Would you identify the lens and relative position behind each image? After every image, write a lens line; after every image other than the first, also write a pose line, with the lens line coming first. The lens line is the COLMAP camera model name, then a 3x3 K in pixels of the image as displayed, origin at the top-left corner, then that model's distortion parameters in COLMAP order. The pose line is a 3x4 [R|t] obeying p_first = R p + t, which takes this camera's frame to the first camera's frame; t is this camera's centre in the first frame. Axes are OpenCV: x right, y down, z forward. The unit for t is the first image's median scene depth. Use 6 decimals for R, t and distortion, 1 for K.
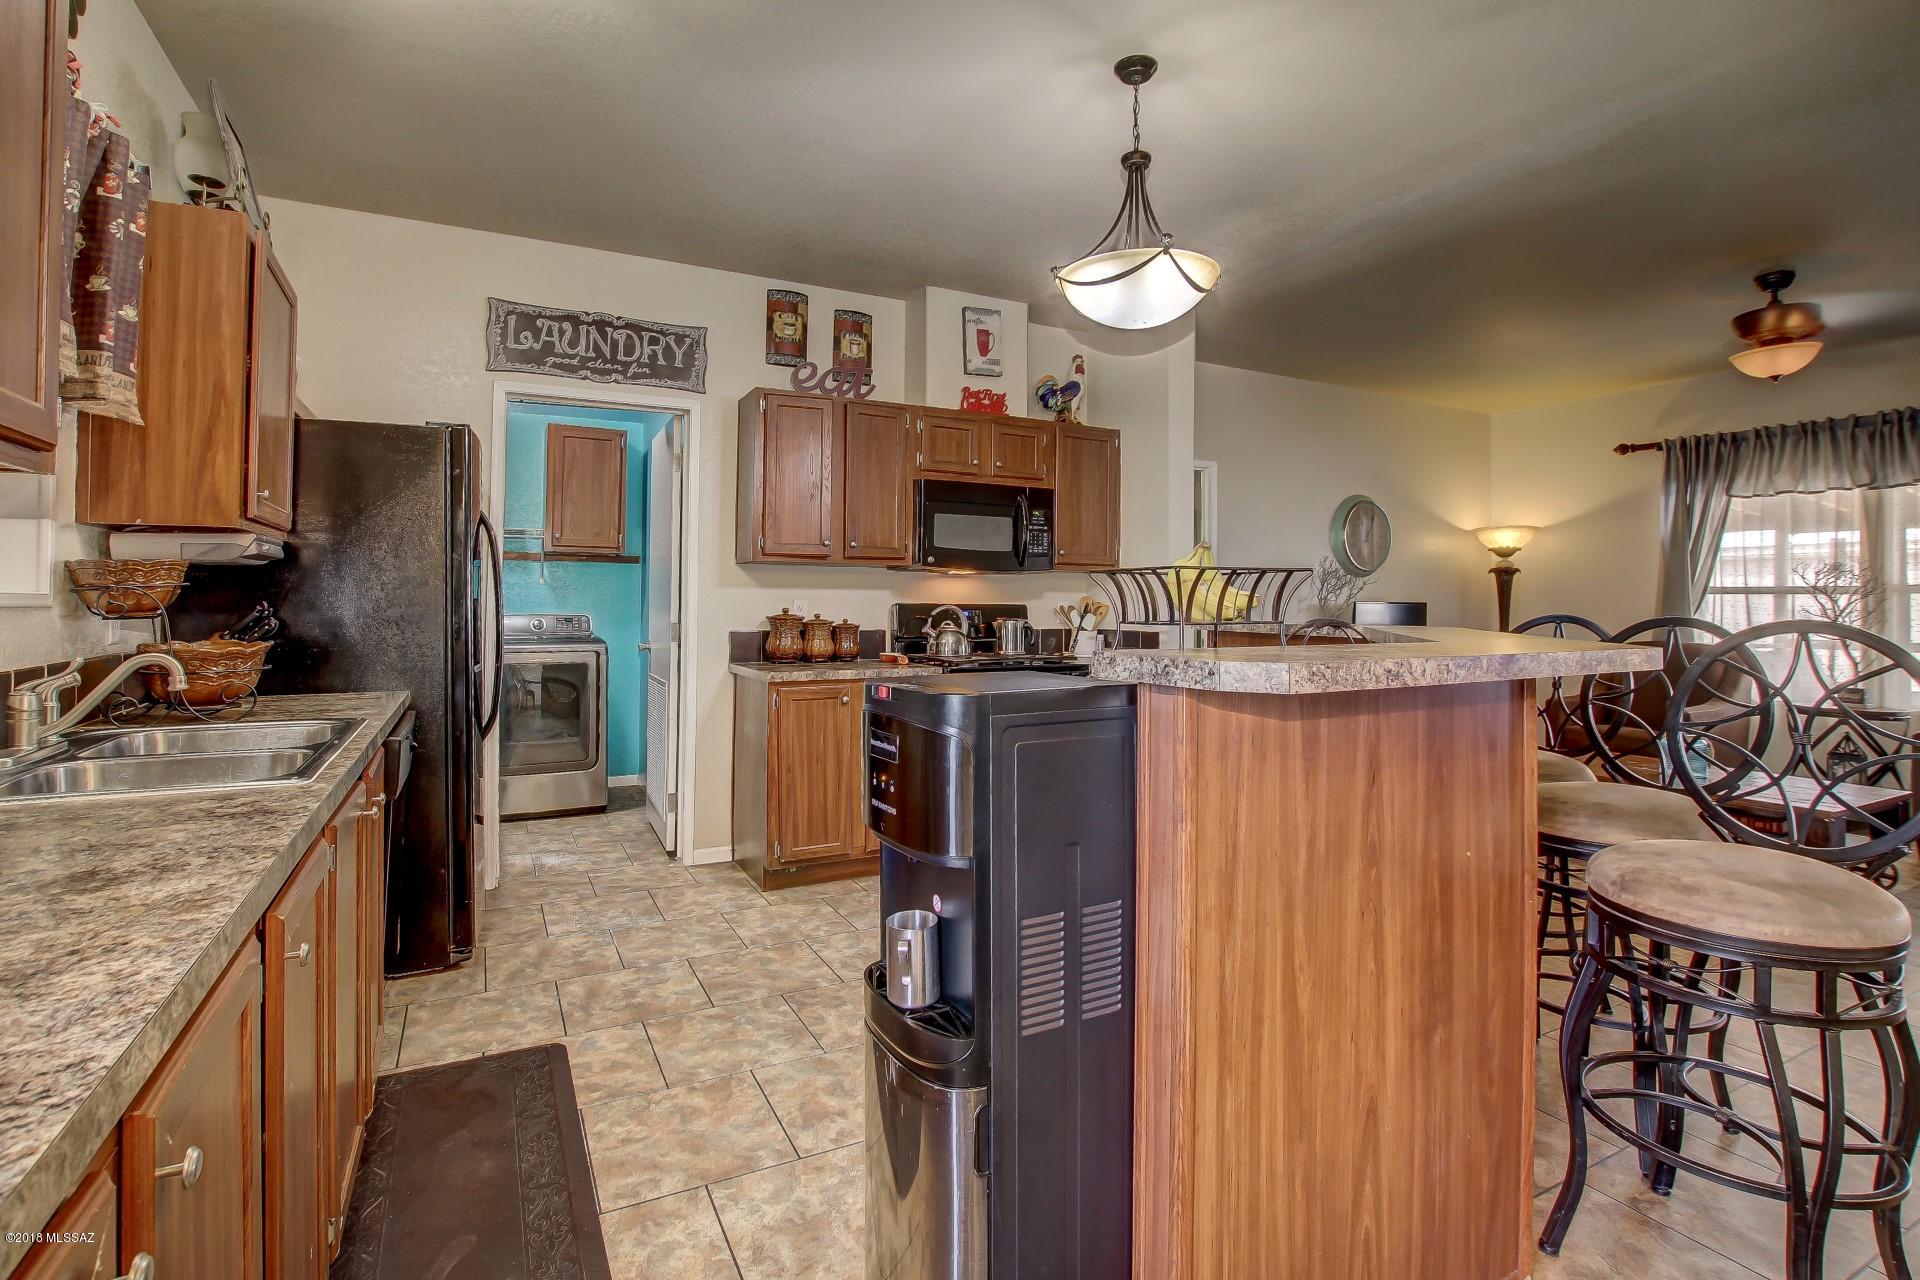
lens RADIAL K [[910.1, 0, 950.9], [0, 910.1, 589.8], [0, 0, 1]] dist [-0.032401, 0.000543]
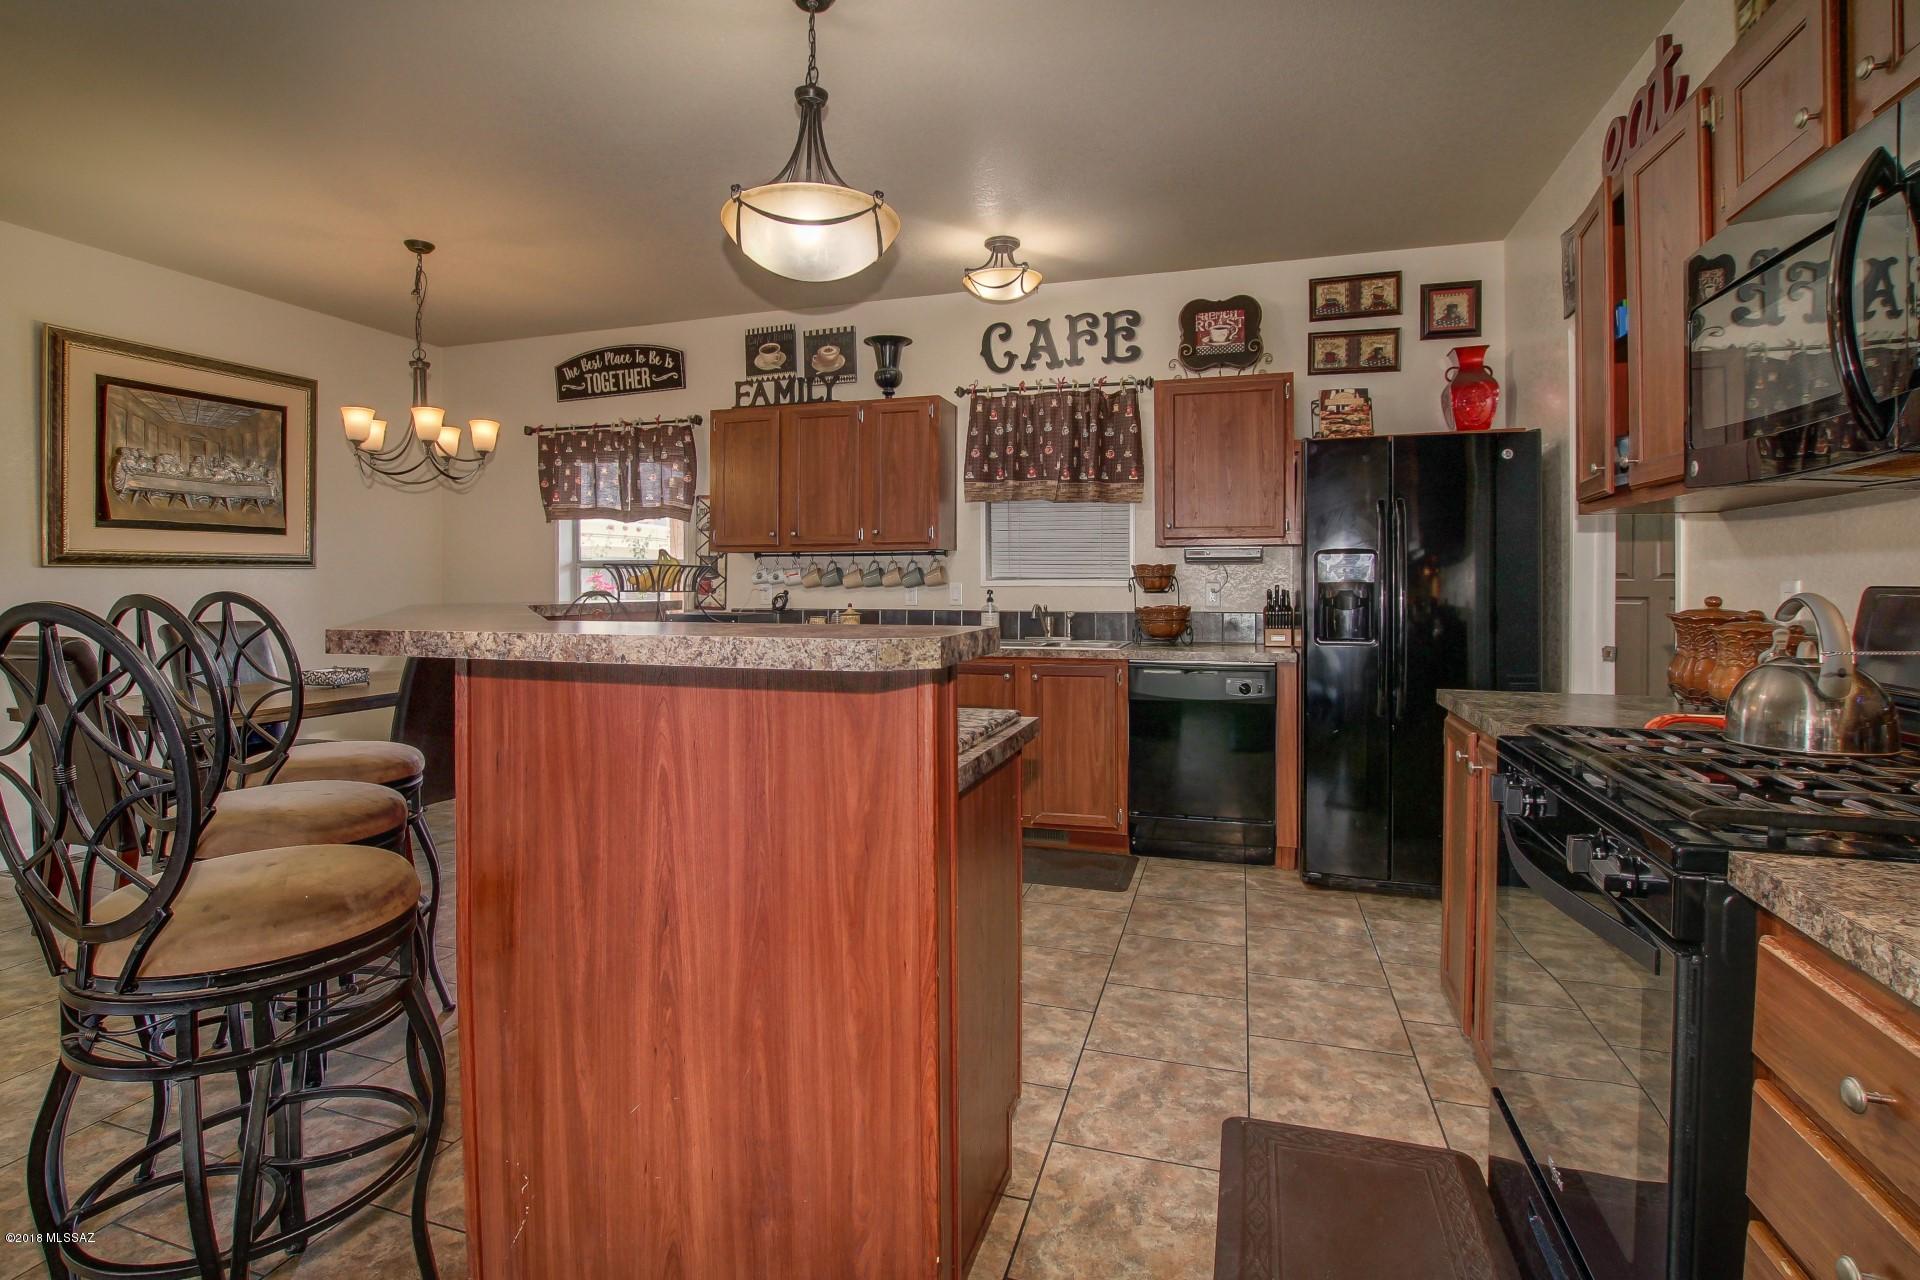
lens RADIAL K [[901.4, 0, 964.7], [0, 901.4, 592.1], [0, 0, 1]] dist [-0.034681, 0.001040]
pose [[-0.697773, -0.000979, -0.716318, 0.474654], [0.003279, 0.999984, -0.004561, 0.019895], [0.716311, -0.005531, -0.697759, 1.119085]]
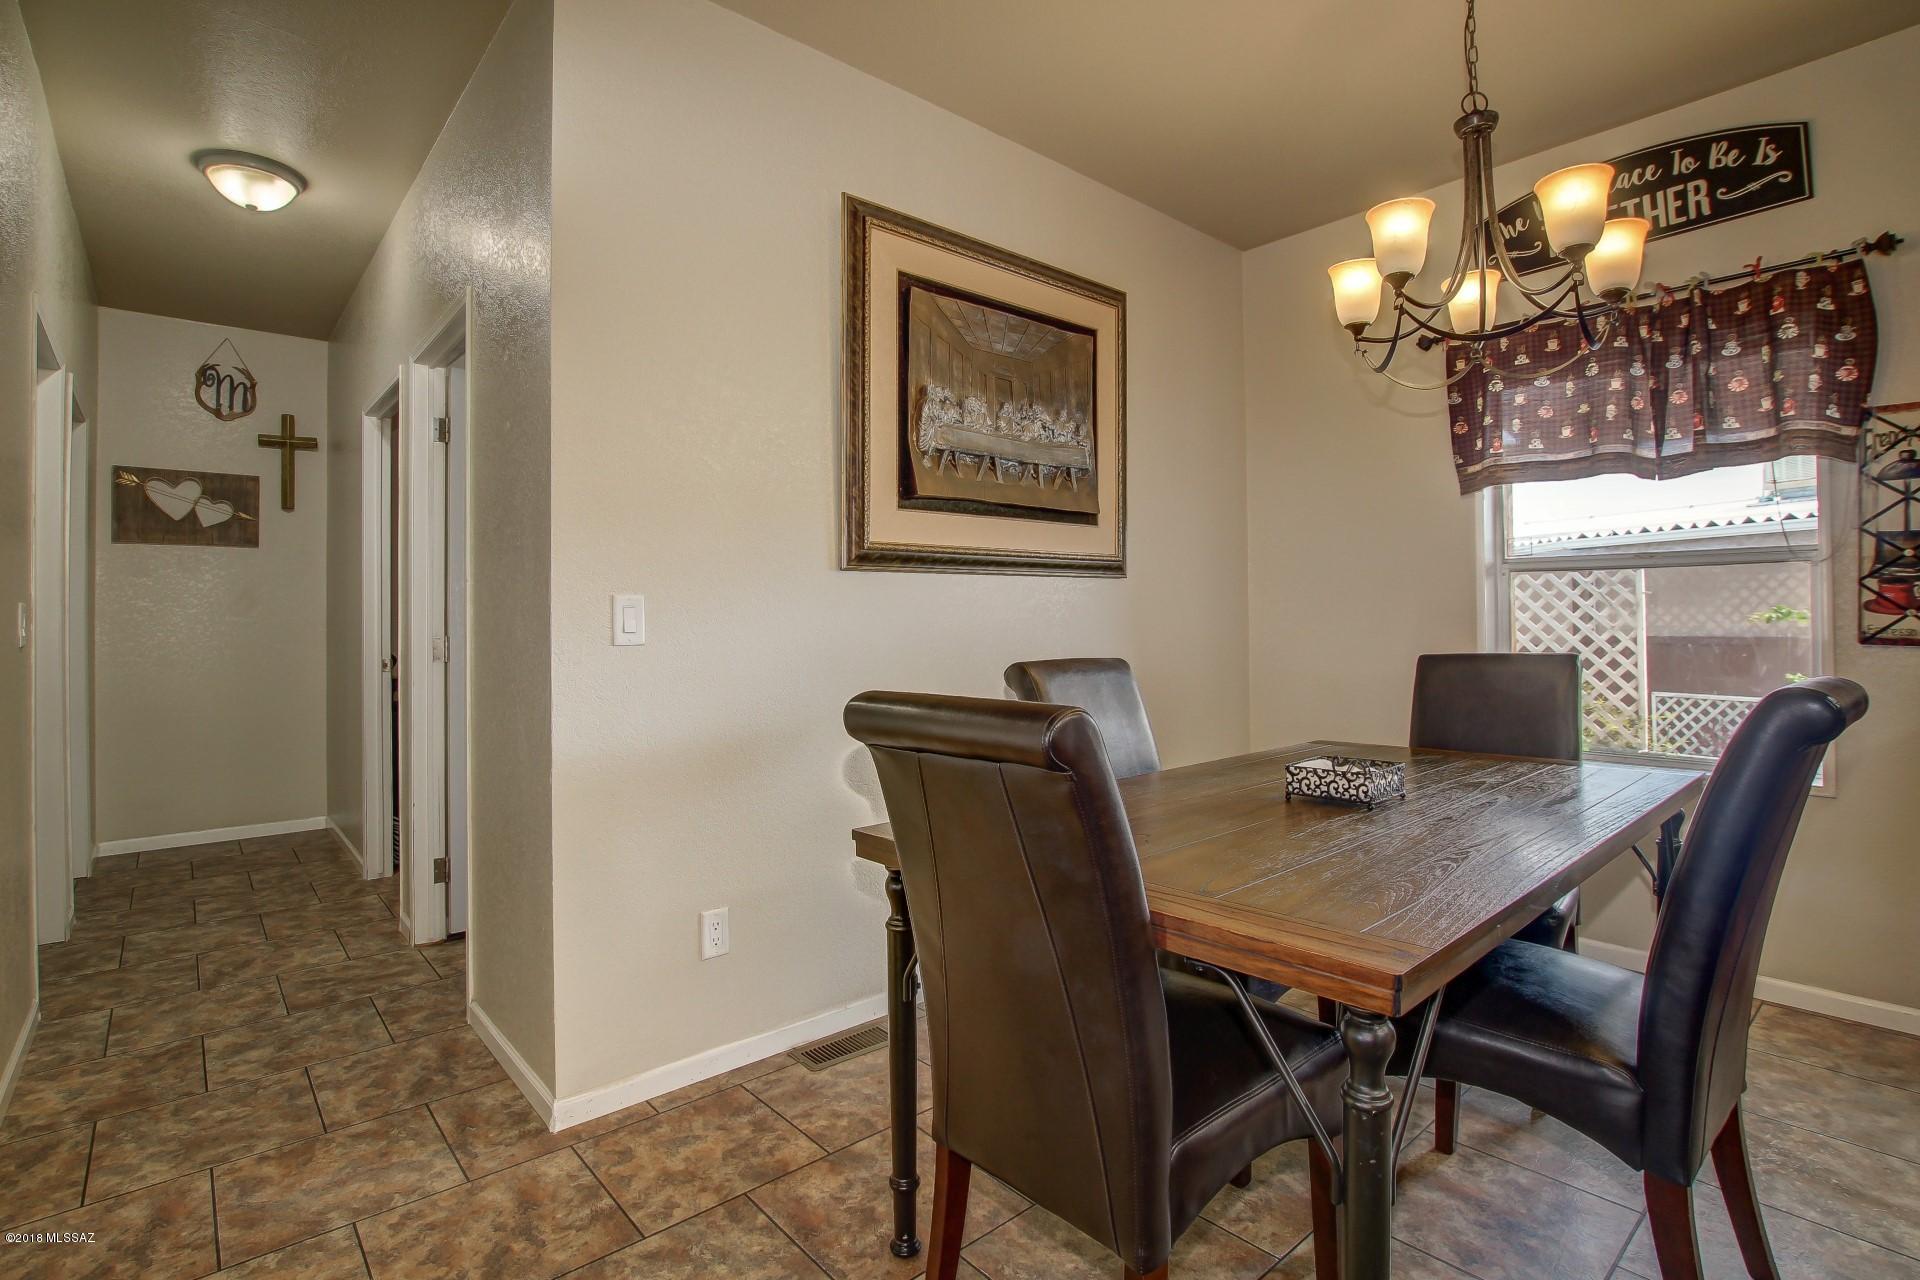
lens RADIAL K [[906.7, 0, 957.9], [0, 906.7, 601.8], [0, 0, 1]] dist [-0.031937, 0.000678]
pose [[-0.971235, -0.008011, -0.237988, 0.569390], [-0.000385, 0.999485, -0.032073, 0.027249], [0.238123, -0.031059, -0.970738, 0.361732]]
